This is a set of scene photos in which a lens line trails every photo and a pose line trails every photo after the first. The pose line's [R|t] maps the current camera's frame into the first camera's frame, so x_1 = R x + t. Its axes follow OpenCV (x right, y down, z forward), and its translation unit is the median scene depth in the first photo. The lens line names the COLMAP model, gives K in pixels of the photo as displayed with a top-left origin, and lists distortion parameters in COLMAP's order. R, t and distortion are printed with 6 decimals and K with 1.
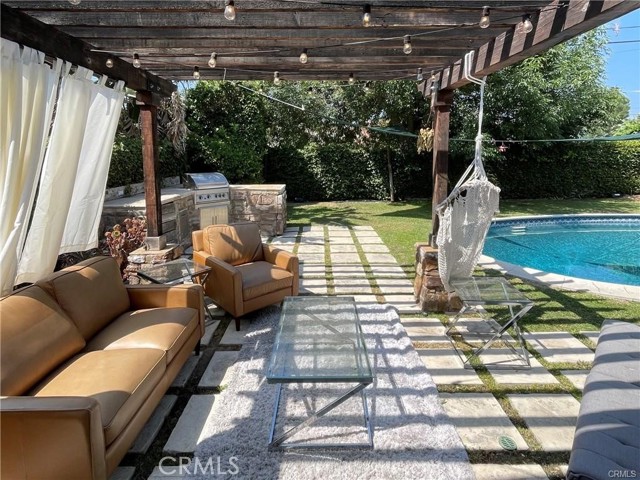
lens RADIAL K [[347.2, 0, 320.3], [0, 347.2, 193.3], [0, 0, 1]] dist [-0.007103, -0.000756]
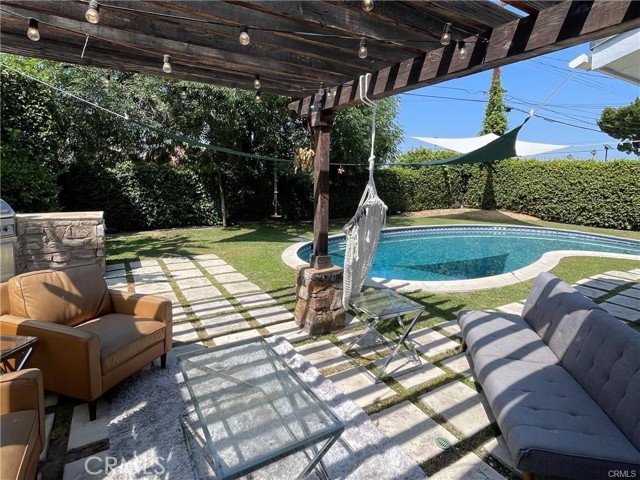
lens RADIAL K [[347.5, 0, 321.7], [0, 347.5, 213.0], [0, 0, 1]] dist [-0.004632, -0.002204]
pose [[0.856021, -0.031731, 0.515966, -0.142850], [0.039373, 0.999217, -0.003872, 0.002247], [-0.515439, 0.023629, 0.856600, 0.122079]]
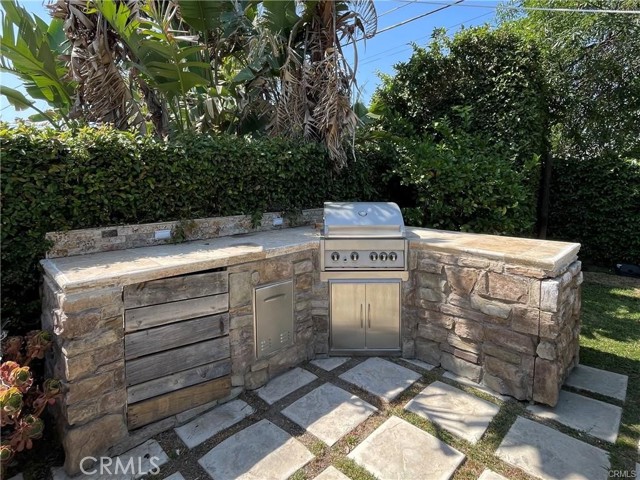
lens RADIAL K [[347.2, 0, 320.3], [0, 347.2, 193.3], [0, 0, 1]] dist [-0.007103, -0.000756]
pose [[0.700107, 0.016812, -0.713840, -0.061528], [-0.077897, 0.995554, -0.052952, -0.063985], [0.709777, 0.092679, 0.698304, 0.976787]]
